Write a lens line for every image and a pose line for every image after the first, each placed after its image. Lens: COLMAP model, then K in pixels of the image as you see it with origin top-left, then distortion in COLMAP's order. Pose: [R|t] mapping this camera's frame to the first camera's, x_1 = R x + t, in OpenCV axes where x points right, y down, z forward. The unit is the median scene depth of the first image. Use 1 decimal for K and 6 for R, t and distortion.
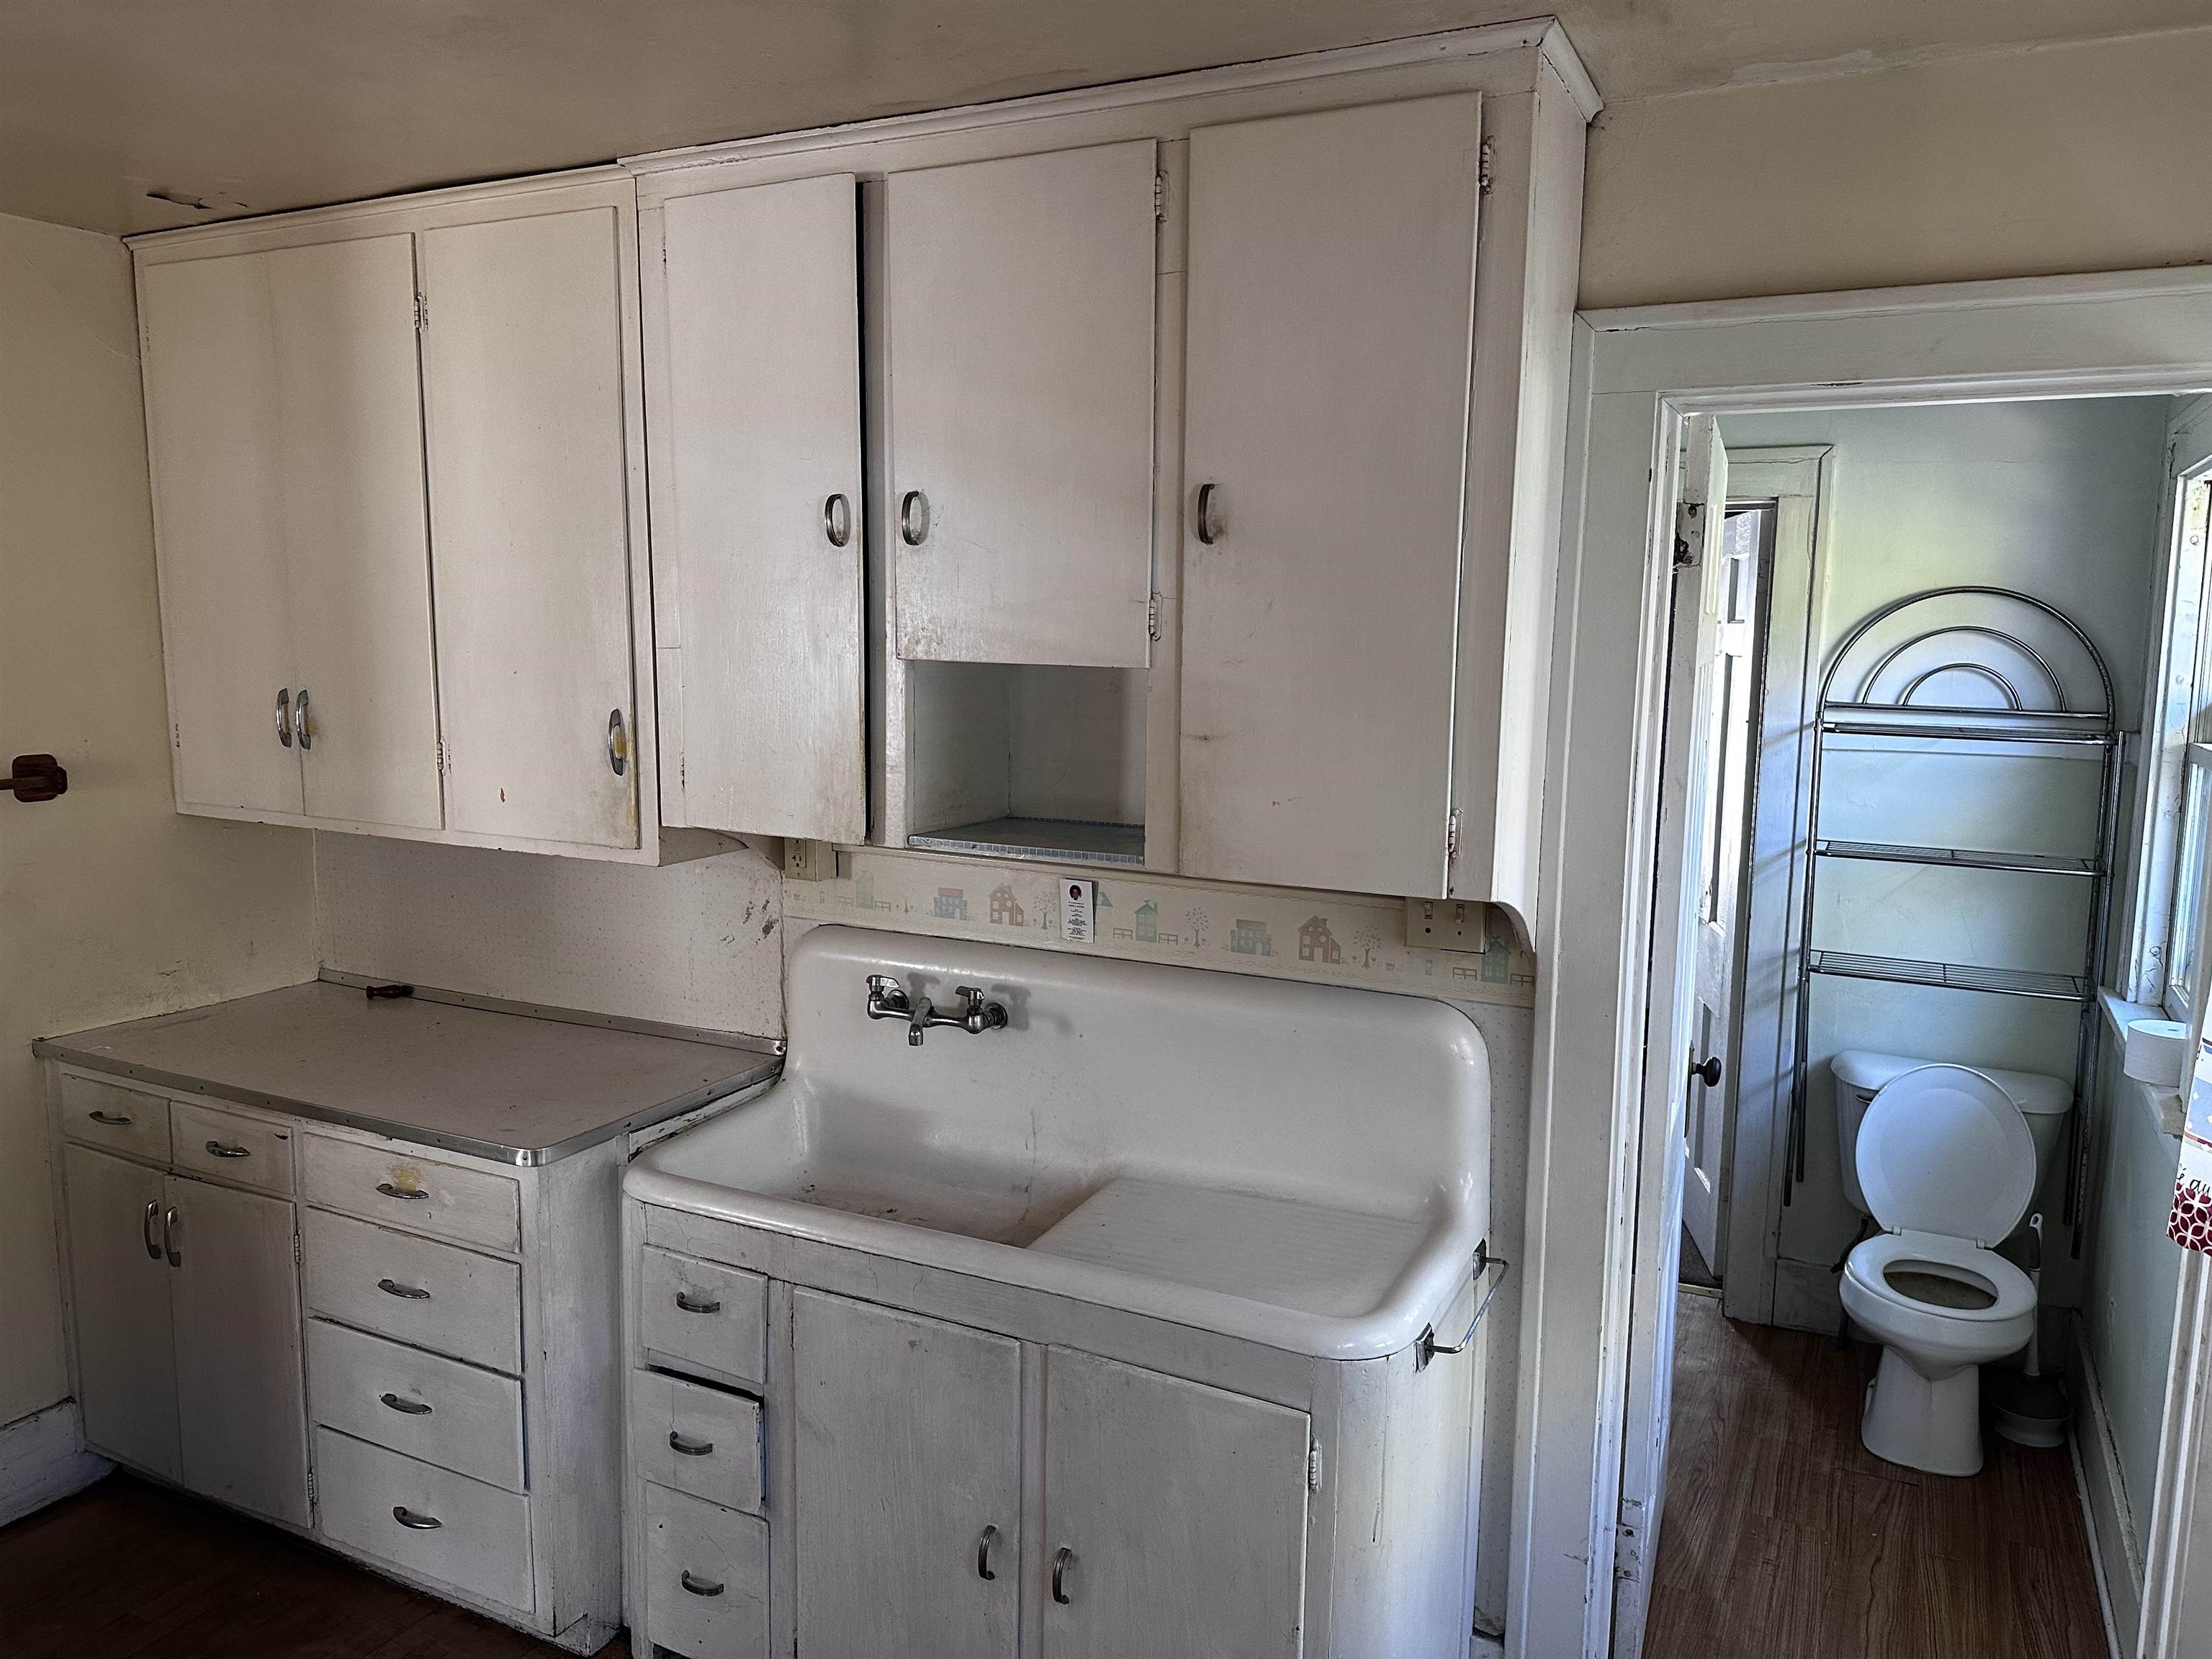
lens RADIAL K [[1580.9, 0, 1105.0], [0, 1580.9, 819.7], [0, 0, 1]] dist [0.057743, -0.045904]
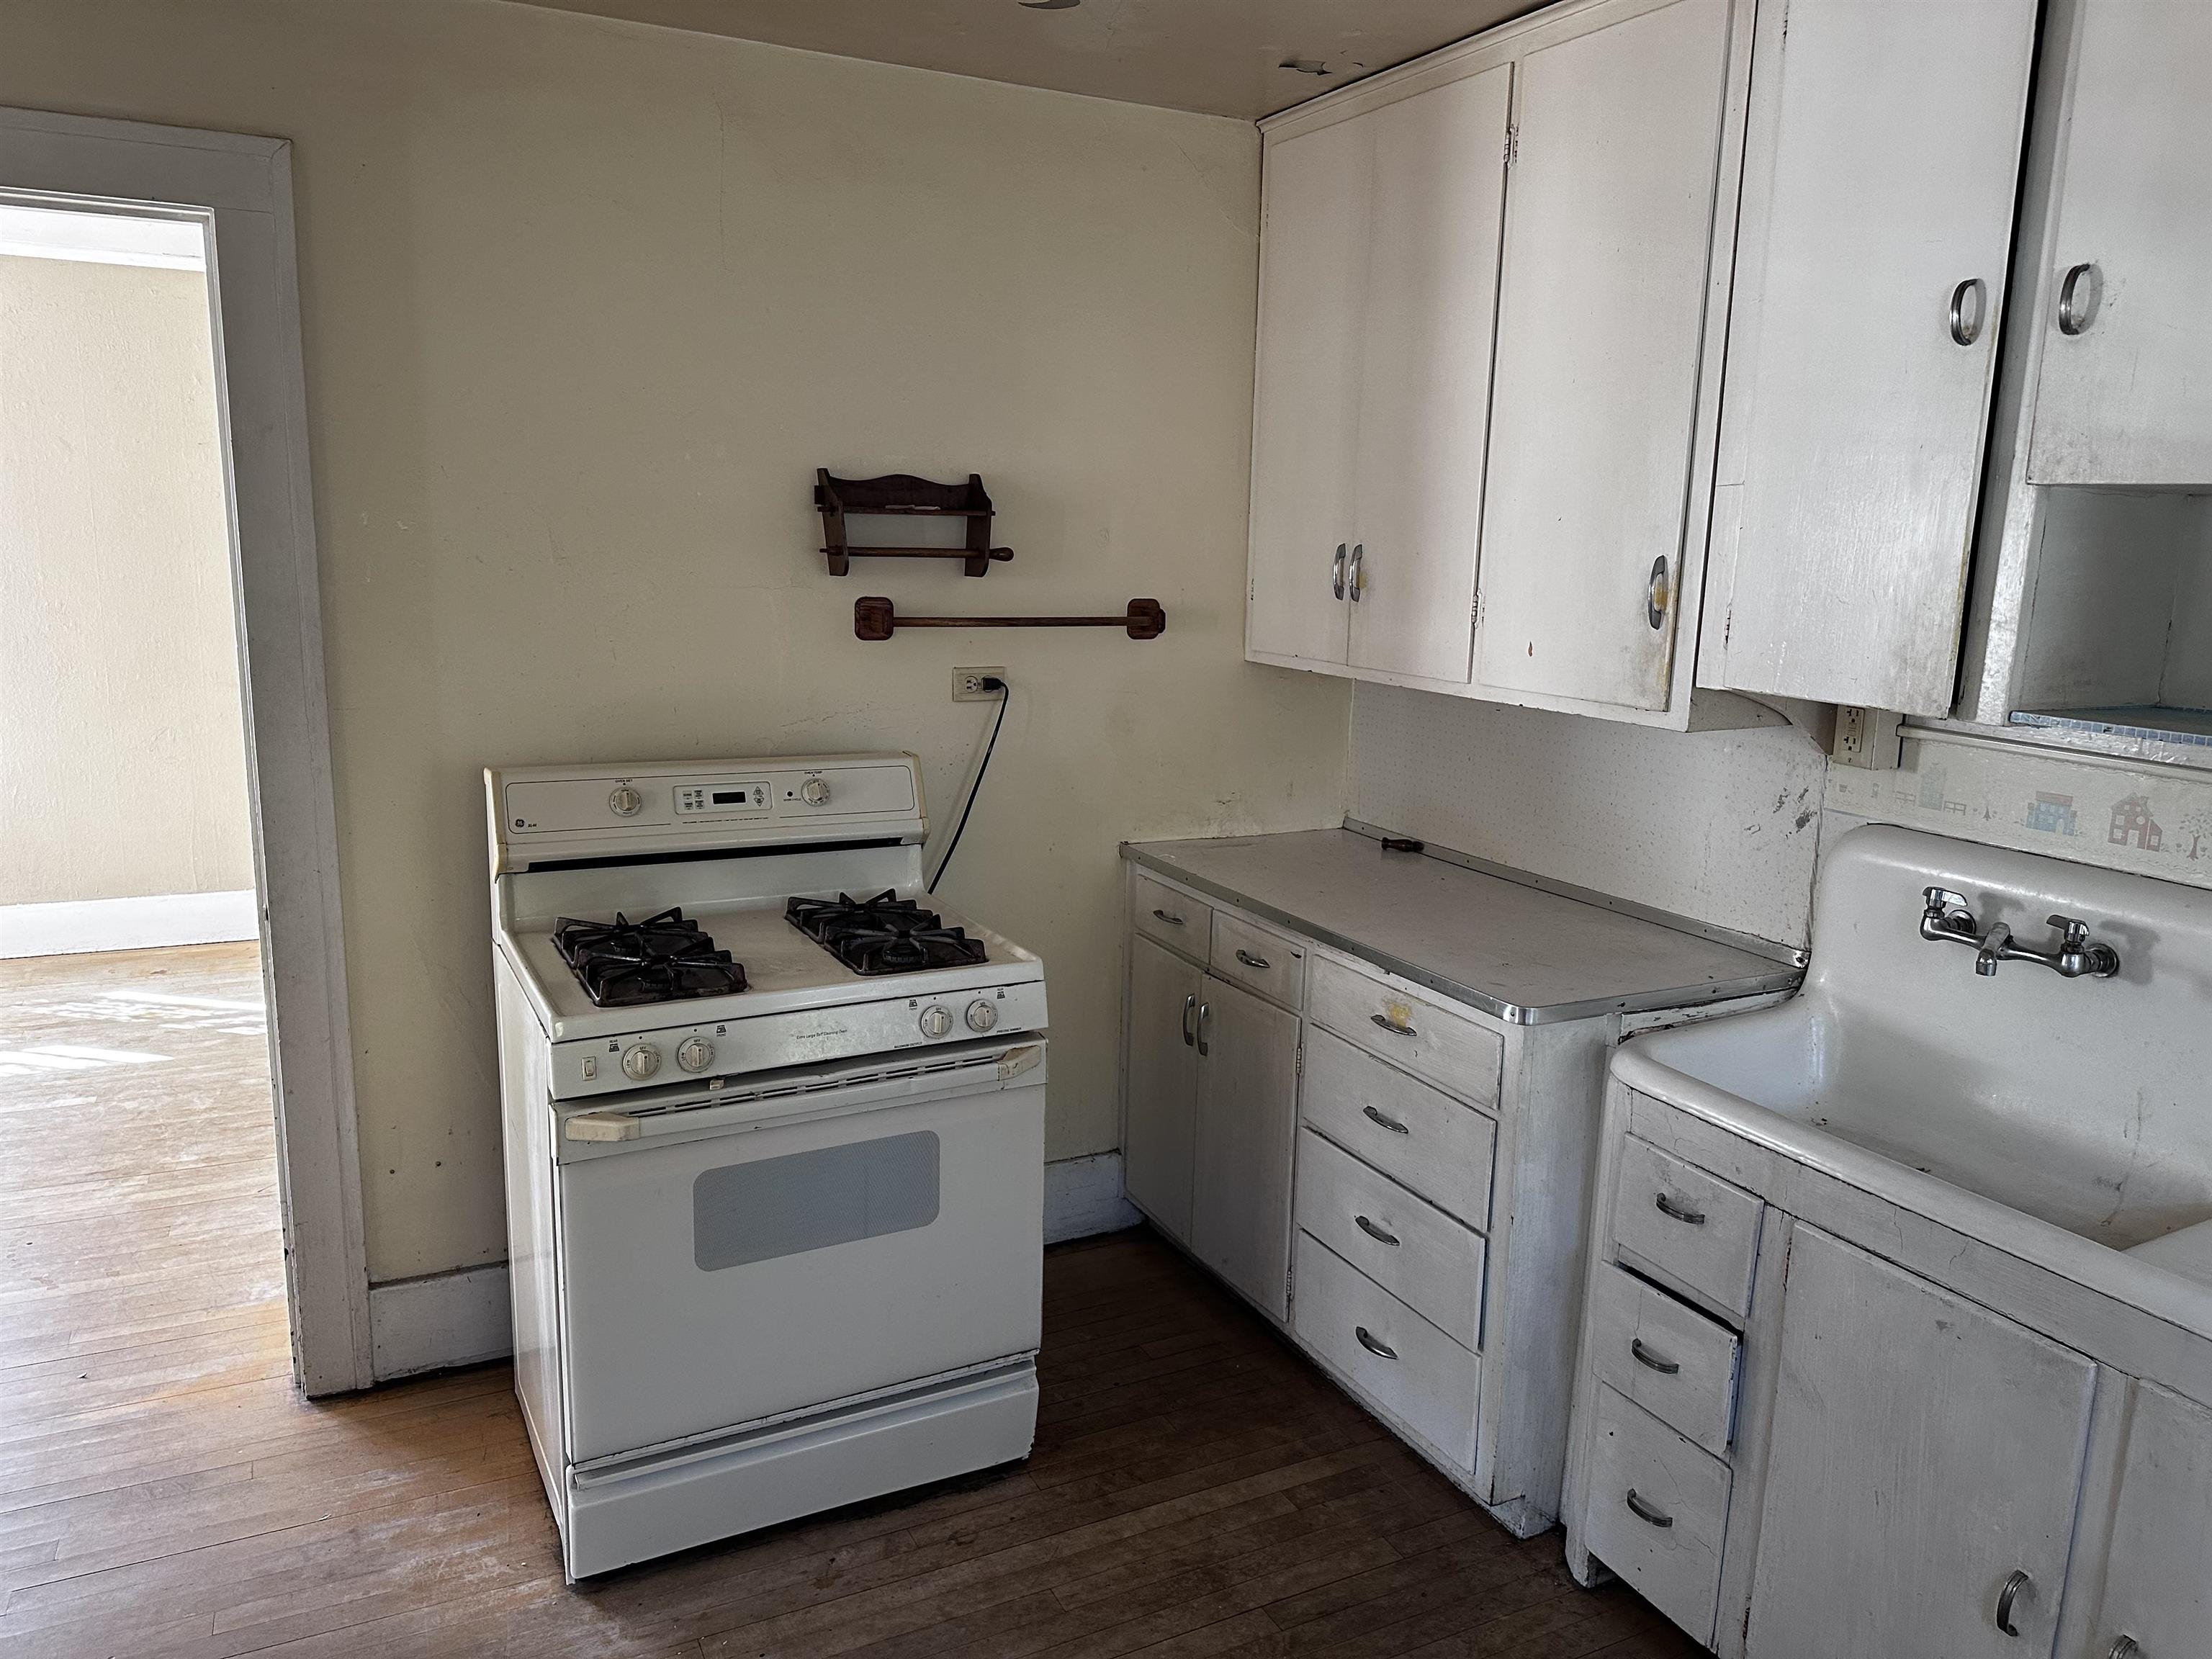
lens RADIAL K [[1564.0, 0, 1108.6], [0, 1564.0, 803.7], [0, 0, 1]] dist [0.033865, -0.051846]
pose [[0.811797, 0.113550, -0.572793, -0.031248], [-0.095637, 0.993520, 0.061412, 0.046989], [0.576054, 0.004926, 0.817397, 0.077975]]
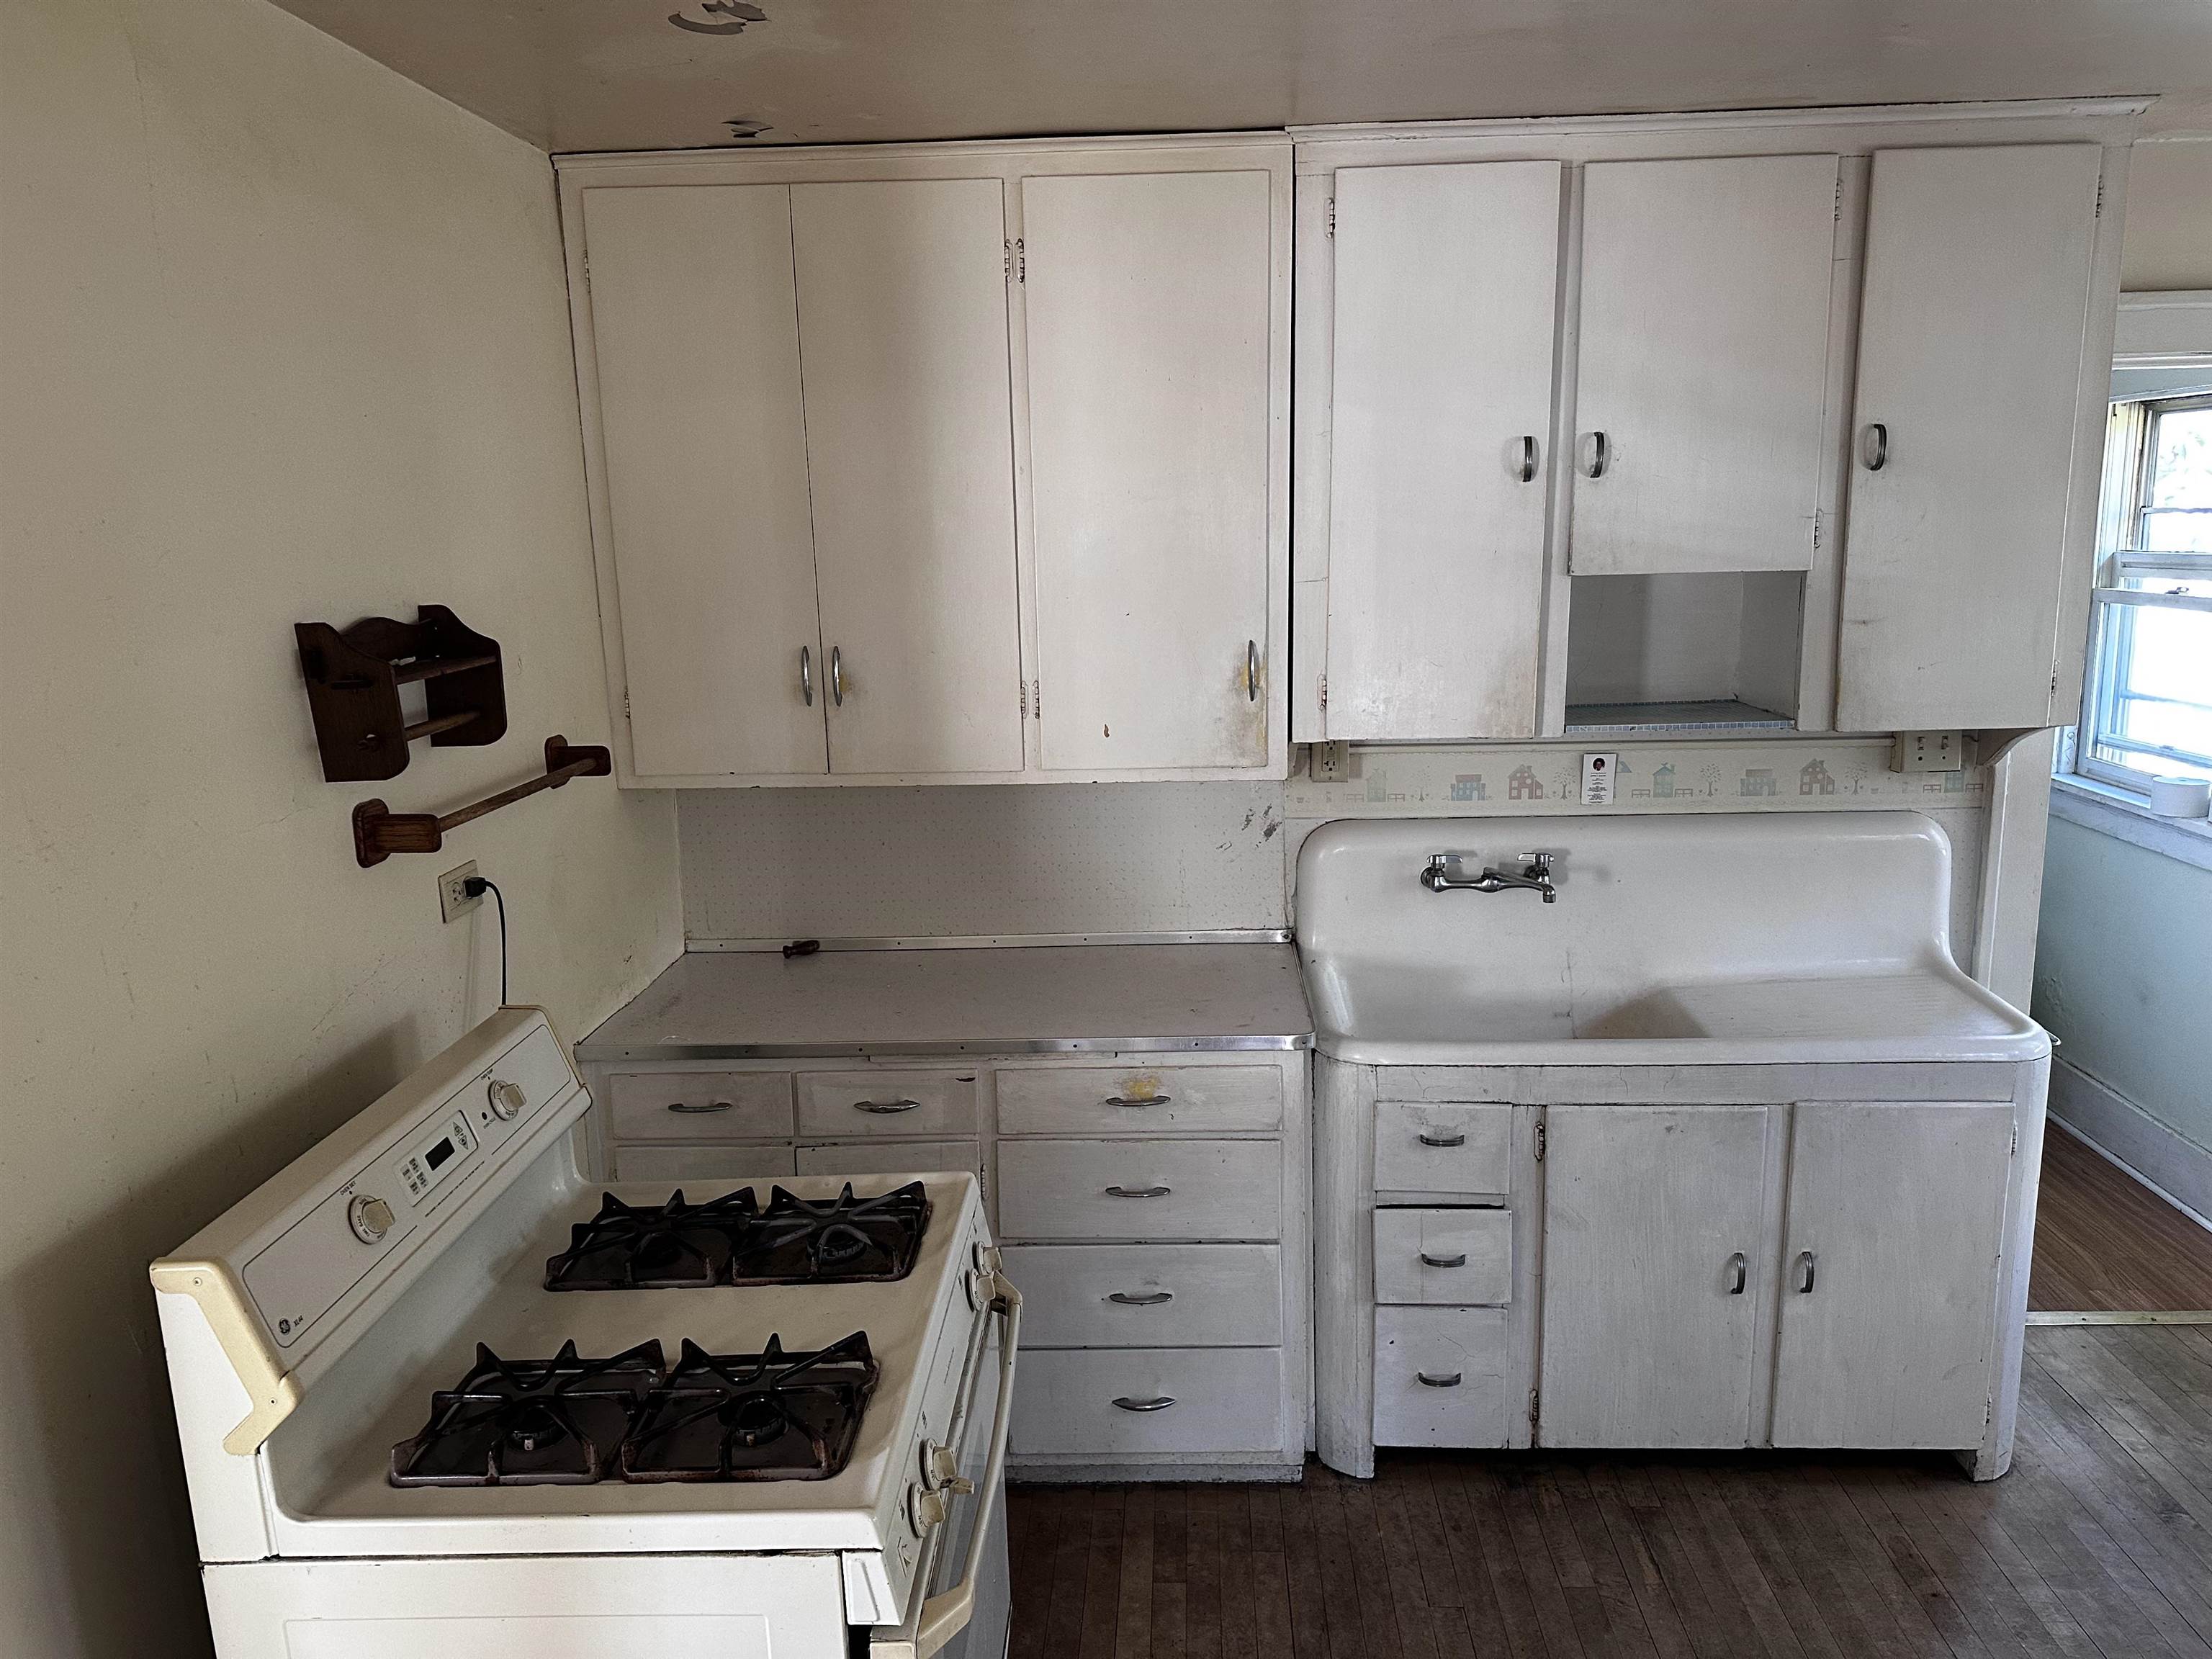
lens RADIAL K [[1537.9, 0, 1145.1], [0, 1537.9, 816.1], [0, 0, 1]] dist [0.107394, -0.147720]
pose [[0.904865, -0.111360, 0.410875, -0.817487], [0.088965, 0.993334, 0.073299, -0.032561], [-0.416299, -0.029772, 0.908740, 0.059349]]
